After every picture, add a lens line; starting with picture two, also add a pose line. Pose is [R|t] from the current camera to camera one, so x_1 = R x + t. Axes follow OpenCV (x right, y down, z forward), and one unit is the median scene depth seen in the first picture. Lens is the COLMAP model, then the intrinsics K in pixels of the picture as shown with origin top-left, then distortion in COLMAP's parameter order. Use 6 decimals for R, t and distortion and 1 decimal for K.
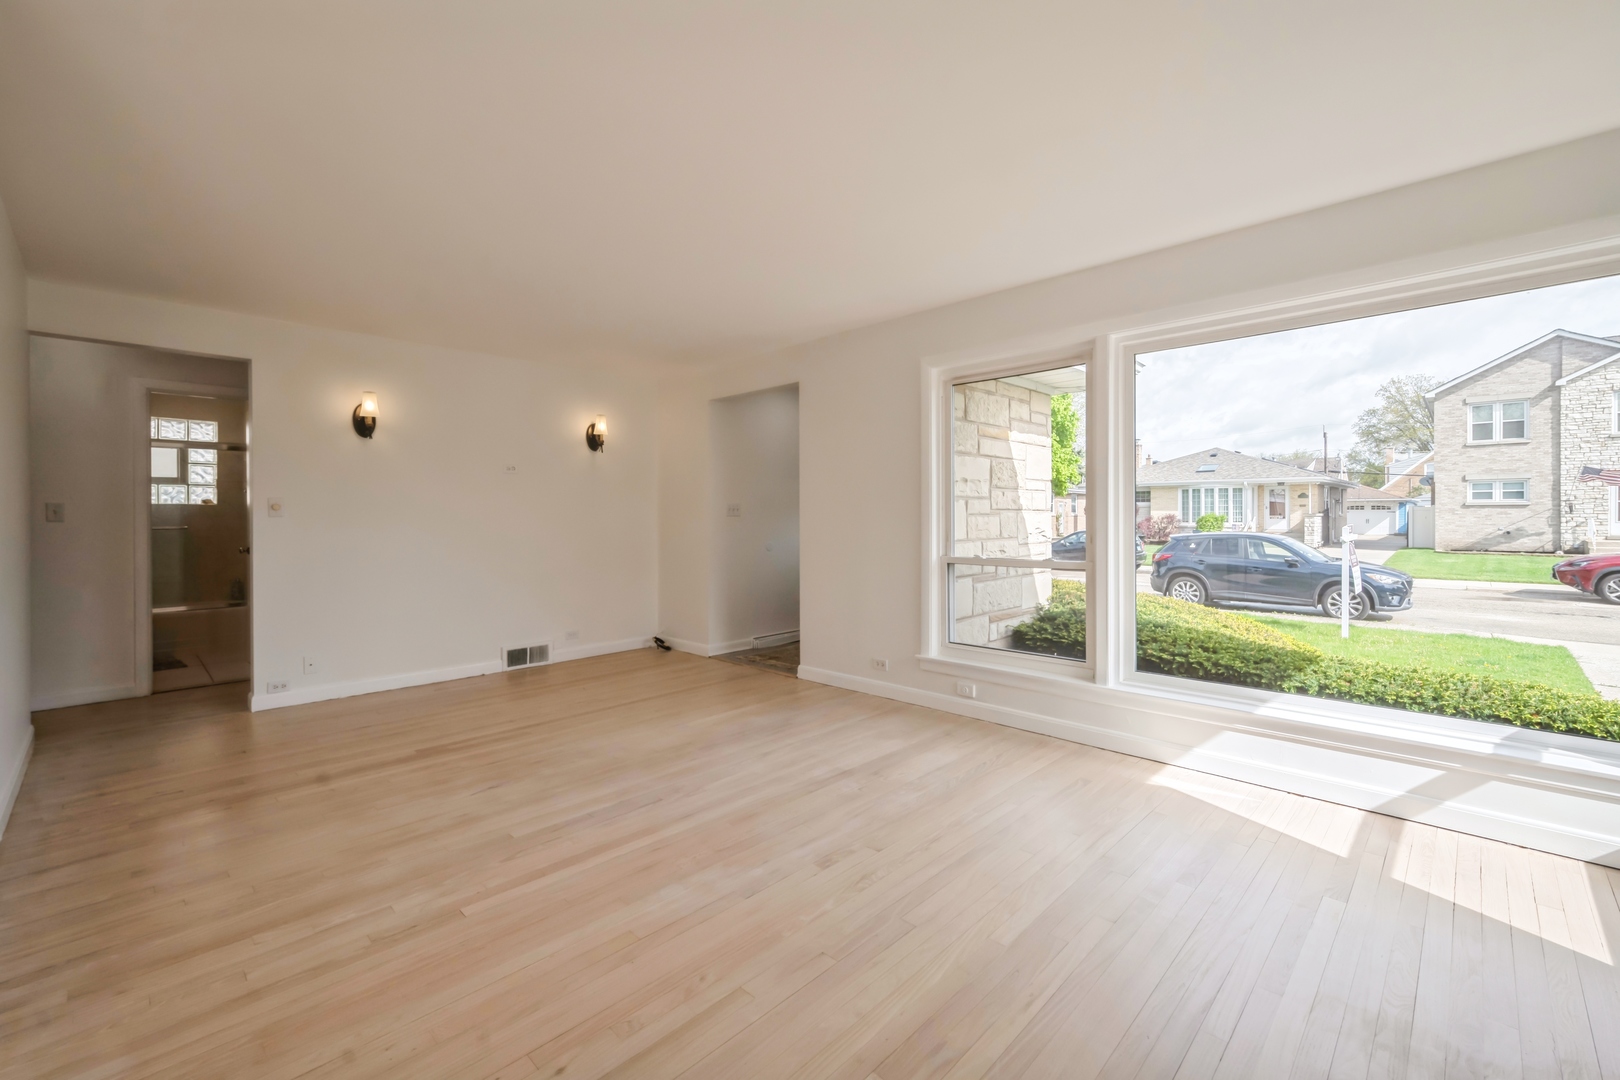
lens RADIAL K [[688.6, 0, 798.1], [0, 688.6, 522.6], [0, 0, 1]] dist [0.001352, 0.000043]
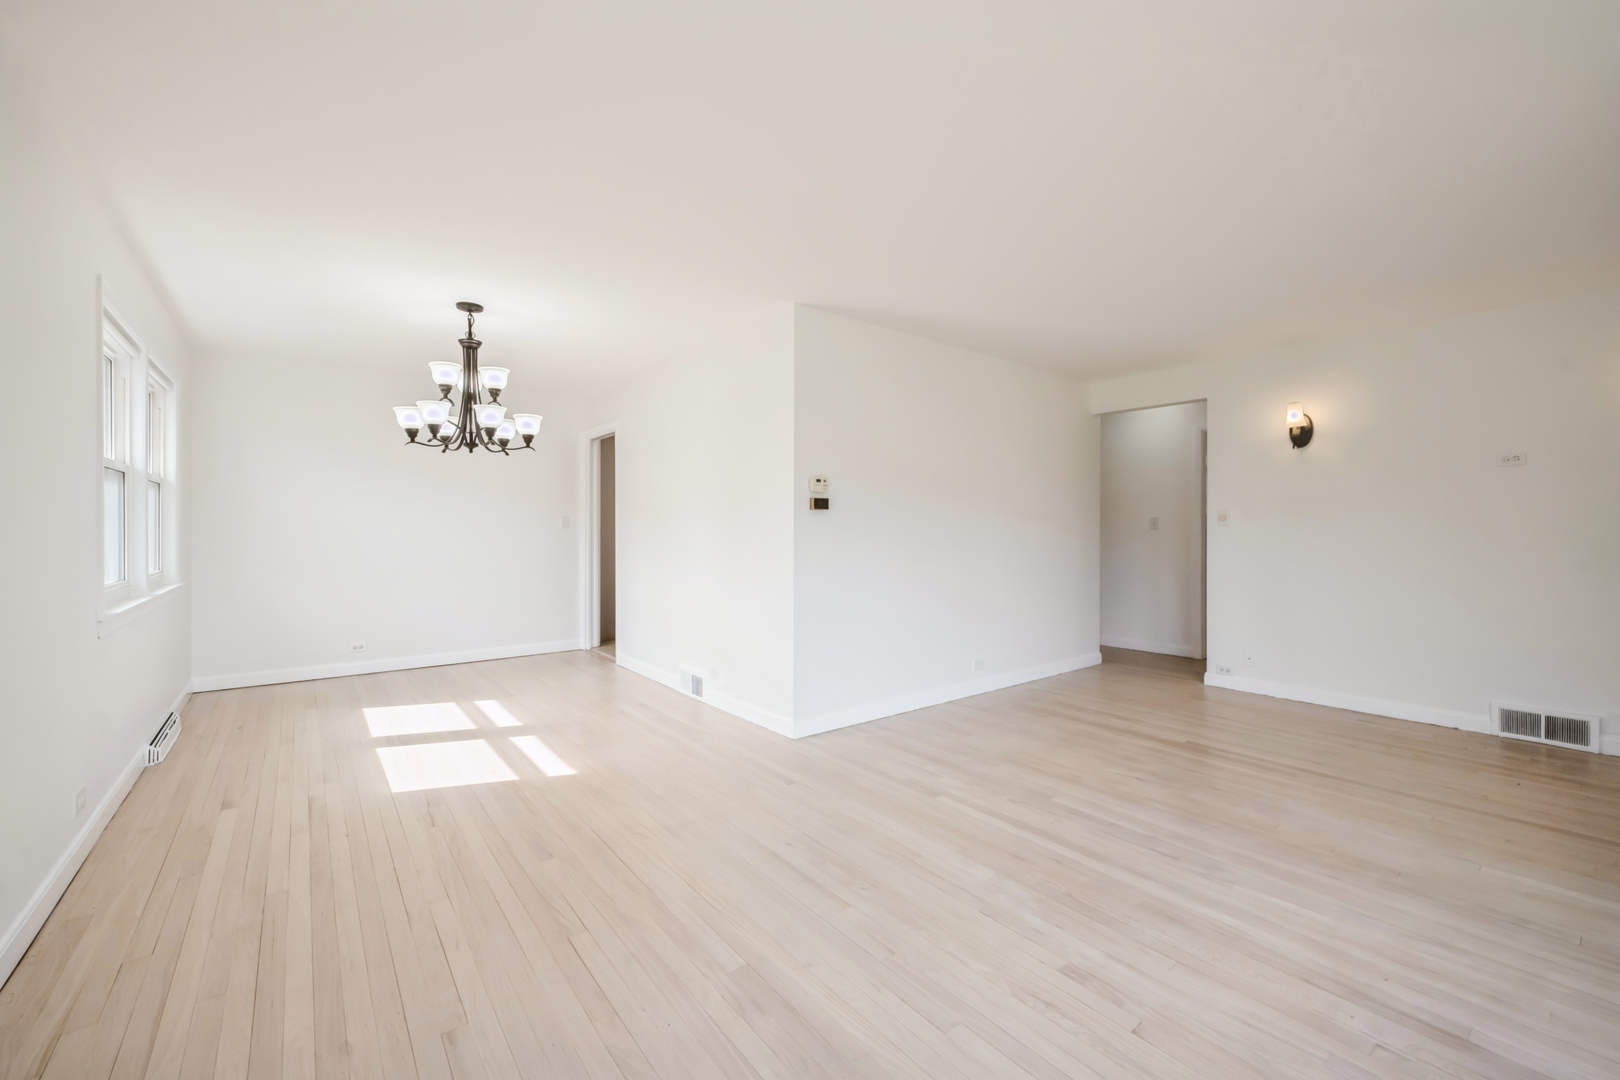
lens RADIAL K [[644.0, 0, 801.0], [0, 644.0, 532.0], [0, 0, 1]] dist [0.000366, -0.000231]
pose [[-0.142973, 0.008029, -0.989694, 0.566118], [-0.006735, 0.999936, 0.009085, -0.005159], [0.989704, 0.007964, -0.142910, 0.564531]]
